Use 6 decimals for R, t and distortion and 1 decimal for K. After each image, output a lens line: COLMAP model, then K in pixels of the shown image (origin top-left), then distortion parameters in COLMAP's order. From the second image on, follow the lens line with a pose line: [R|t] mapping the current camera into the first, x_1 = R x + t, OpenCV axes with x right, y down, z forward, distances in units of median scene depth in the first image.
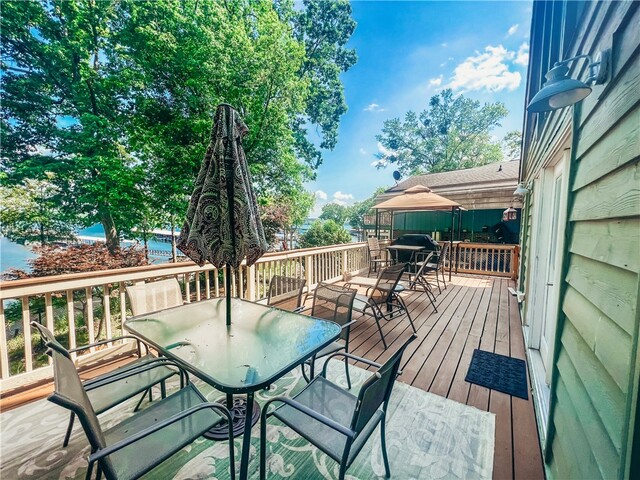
lens RADIAL K [[257.6, 0, 318.1], [0, 257.6, 241.7], [0, 0, 1]] dist [0.000382, 0.000673]
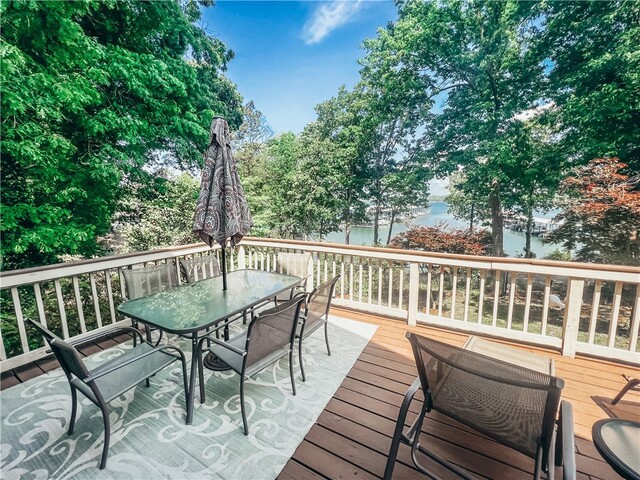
lens RADIAL K [[258.5, 0, 318.2], [0, 258.5, 240.4], [0, 0, 1]] dist [0.000115, 0.000624]
pose [[0.131306, 0.129635, -0.982829, 0.205650], [-0.063830, 0.990461, 0.122114, -0.021959], [0.989285, 0.046700, 0.138328, 0.285611]]
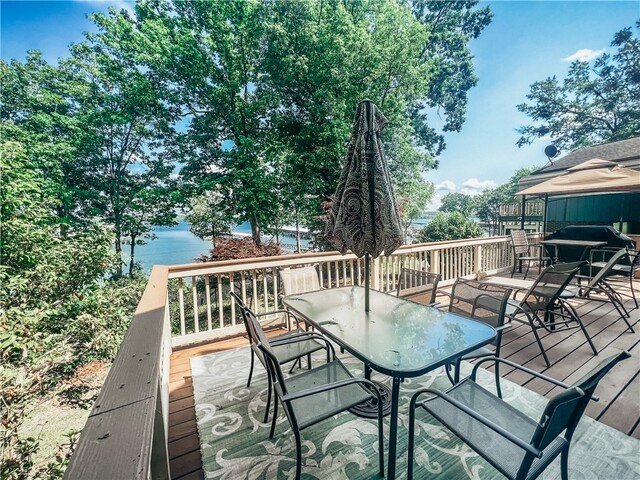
lens RADIAL K [[257.6, 0, 318.1], [0, 257.6, 241.7], [0, 0, 1]] dist [0.000382, 0.000673]
pose [[0.909906, 0.008610, -0.414724, -0.021713], [-0.000753, 0.999817, 0.019104, 0.003948], [0.414813, -0.017070, 0.909747, -0.008356]]
